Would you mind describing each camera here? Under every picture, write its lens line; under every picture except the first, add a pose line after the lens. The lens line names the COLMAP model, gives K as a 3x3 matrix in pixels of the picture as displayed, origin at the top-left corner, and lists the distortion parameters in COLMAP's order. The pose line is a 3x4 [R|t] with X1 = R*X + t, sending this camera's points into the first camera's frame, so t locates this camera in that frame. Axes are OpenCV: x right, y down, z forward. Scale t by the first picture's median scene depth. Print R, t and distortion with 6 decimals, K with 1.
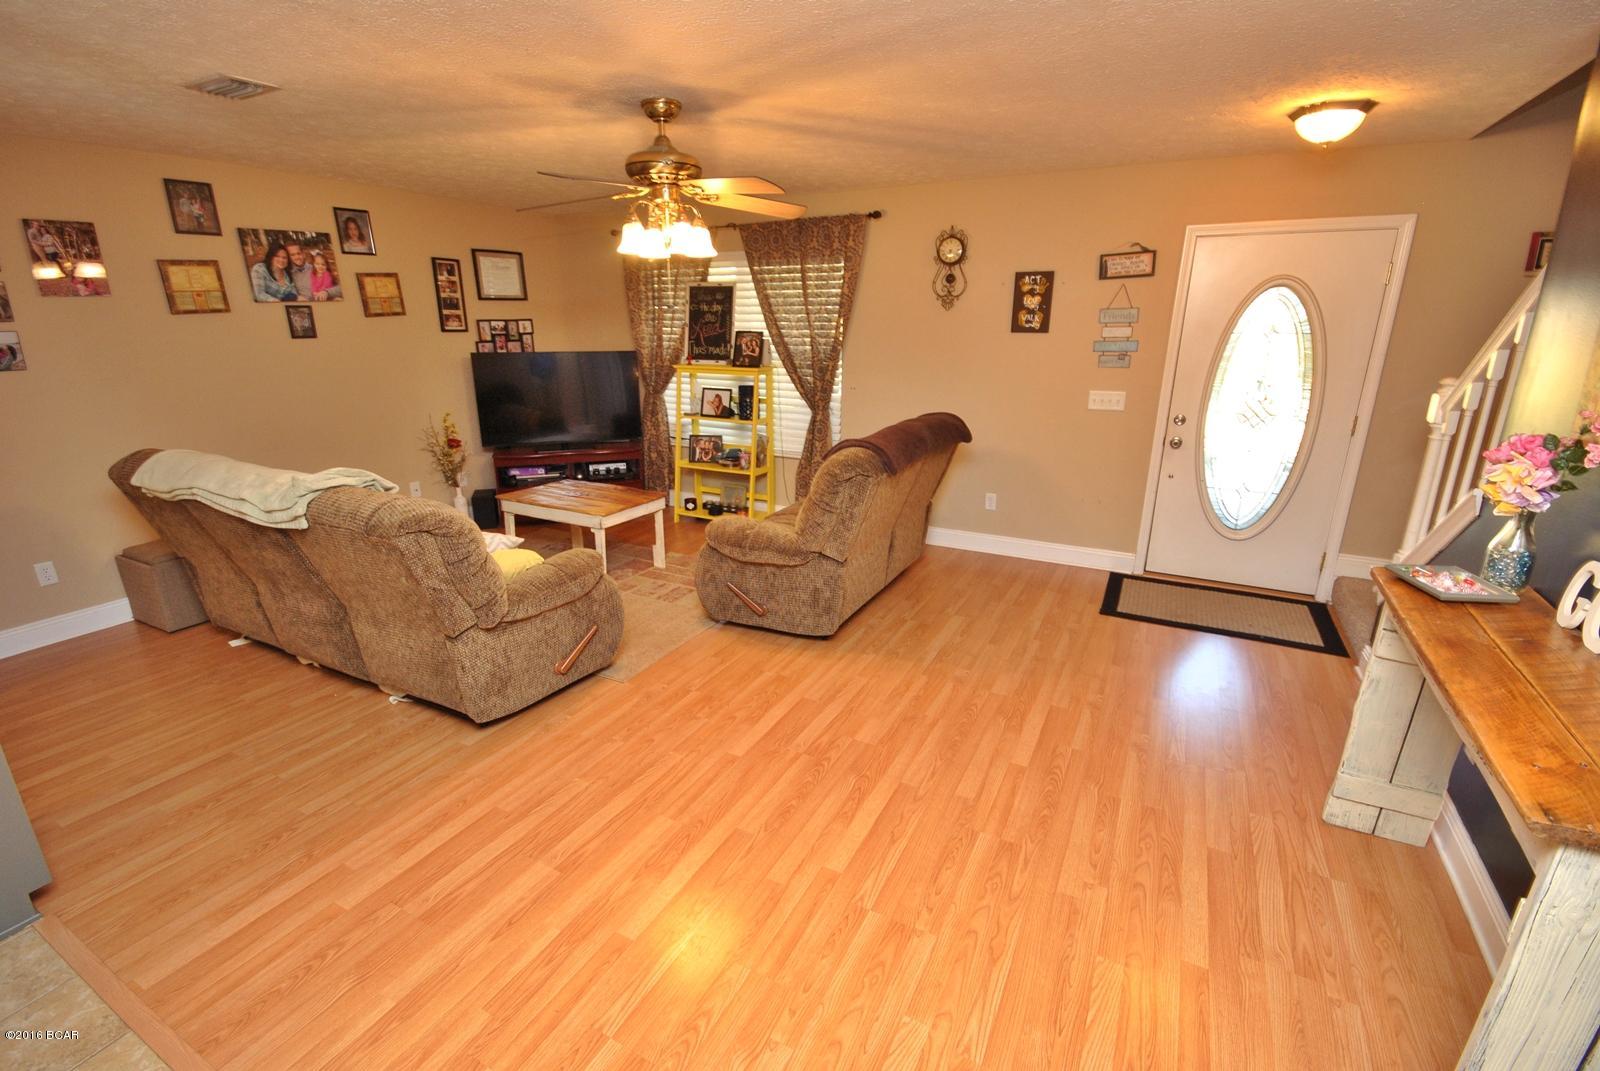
lens RADIAL K [[704.8, 0, 802.1], [0, 704.8, 530.6], [0, 0, 1]] dist [0.007541, -0.010702]
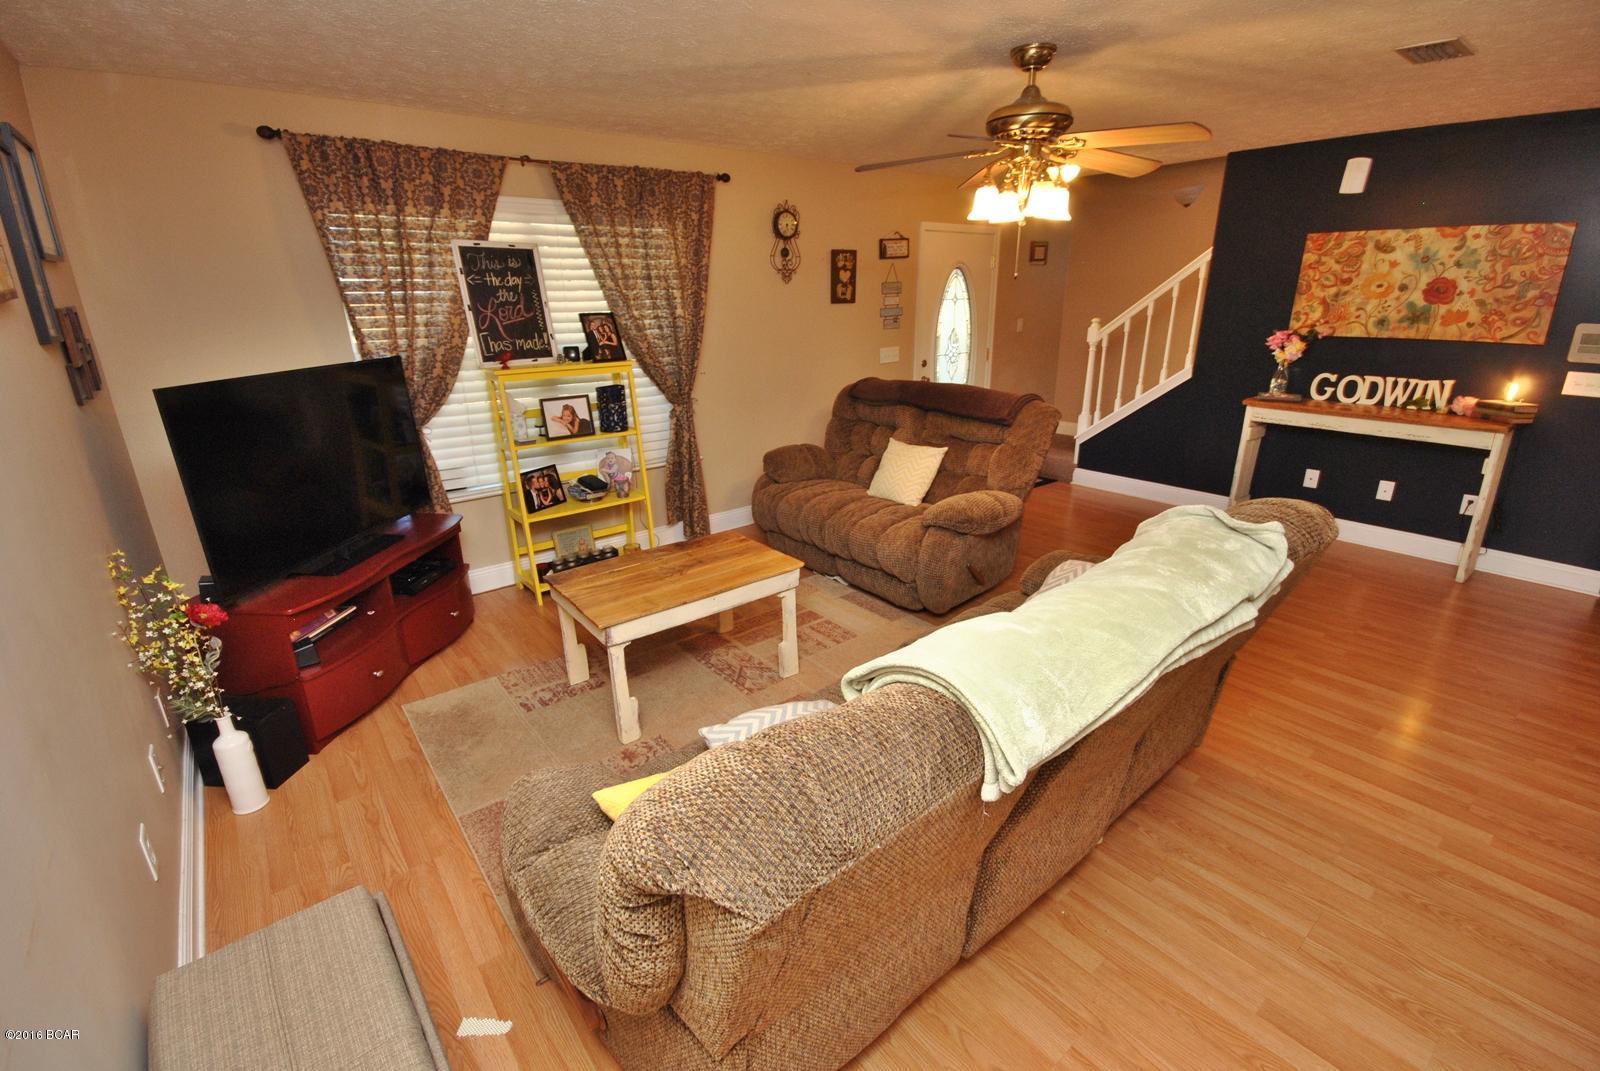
lens RADIAL K [[708.7, 0, 824.5], [0, 708.7, 537.2], [0, 0, 1]] dist [-0.000937, -0.000143]
pose [[0.377513, -0.310588, 0.872364, -0.766941], [0.281984, 0.935890, 0.211177, -0.165130], [-0.882025, 0.166270, 0.440892, 0.543643]]
